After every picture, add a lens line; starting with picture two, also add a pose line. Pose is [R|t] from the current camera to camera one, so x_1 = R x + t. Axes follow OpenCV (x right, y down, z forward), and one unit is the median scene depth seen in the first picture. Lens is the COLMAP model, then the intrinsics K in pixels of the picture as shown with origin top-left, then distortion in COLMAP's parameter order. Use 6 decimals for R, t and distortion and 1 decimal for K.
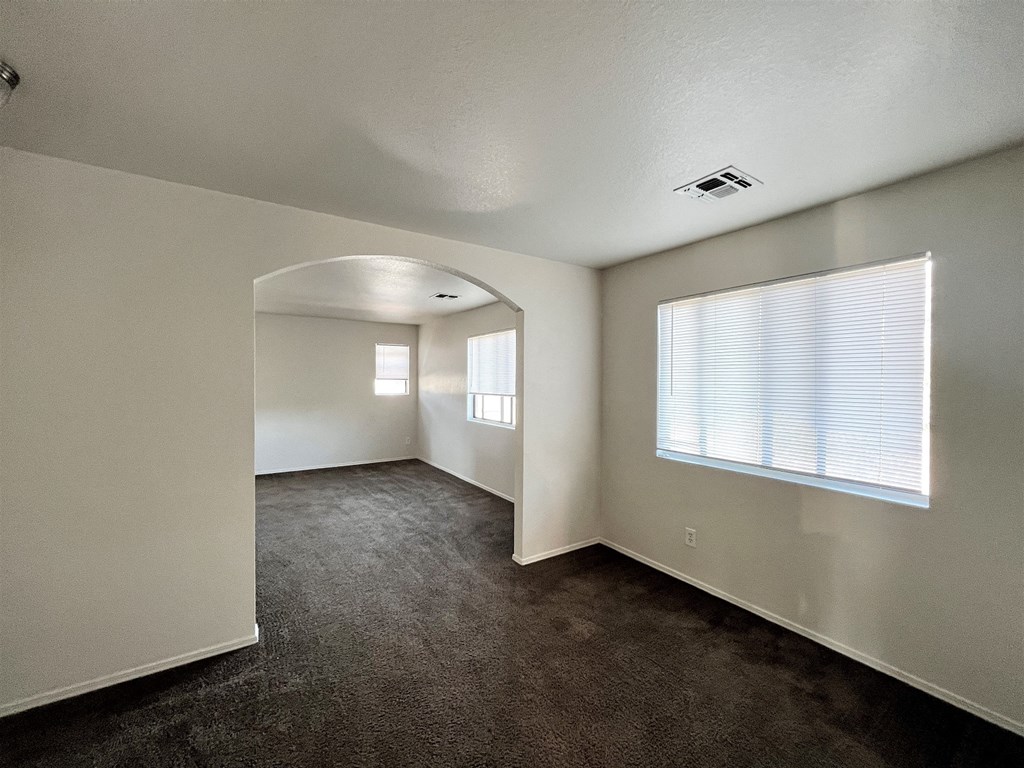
lens RADIAL K [[410.0, 0, 509.9], [0, 410.0, 382.4], [0, 0, 1]] dist [-0.002007, -0.000222]
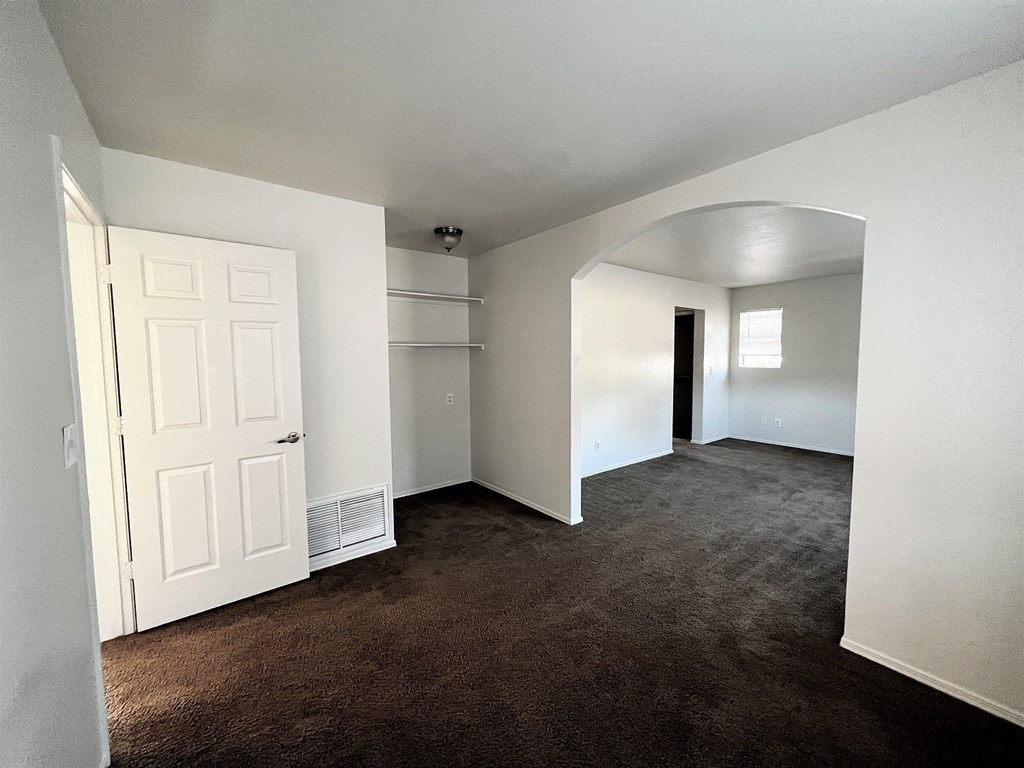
lens RADIAL K [[410.0, 0, 509.9], [0, 410.0, 382.4], [0, 0, 1]] dist [-0.002007, -0.000222]
pose [[0.076930, 0.061343, -0.995148, 0.397842], [-0.000378, 0.998107, 0.061497, 0.012943], [0.997036, -0.004355, 0.076807, 0.323911]]
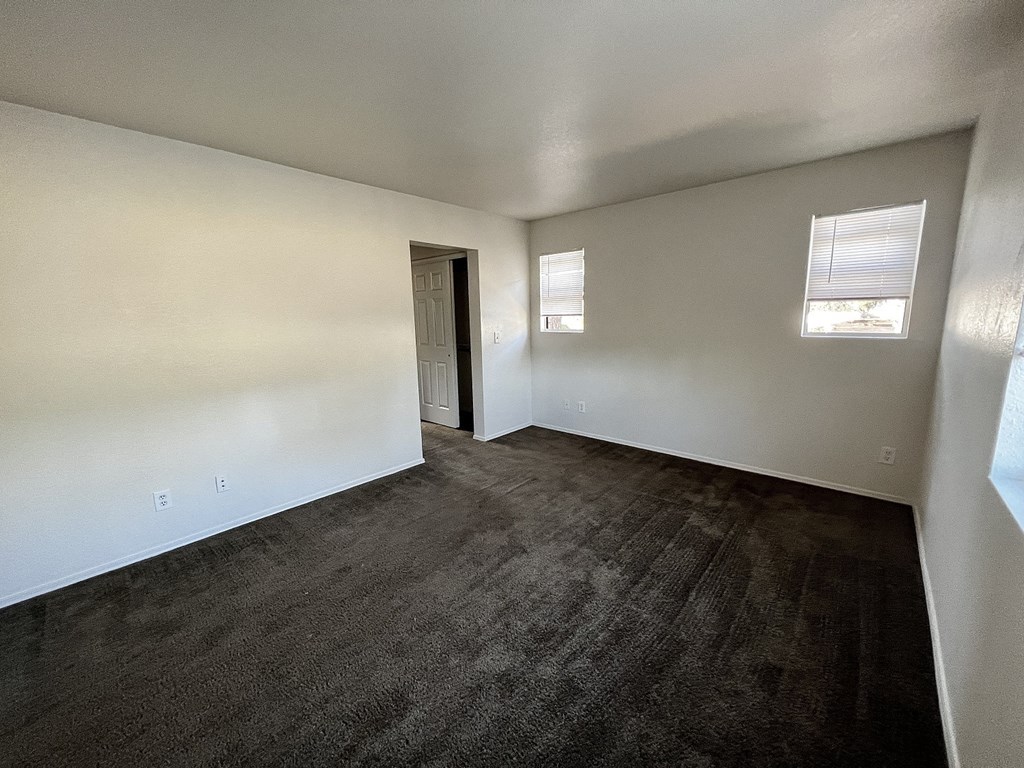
lens RADIAL K [[410.0, 0, 509.9], [0, 410.0, 382.4], [0, 0, 1]] dist [-0.002007, -0.000222]
pose [[0.251148, 0.155093, -0.955443, 0.041575], [0.018361, 0.986139, 0.164903, 0.000700], [0.967774, -0.058958, 0.244820, 0.886828]]
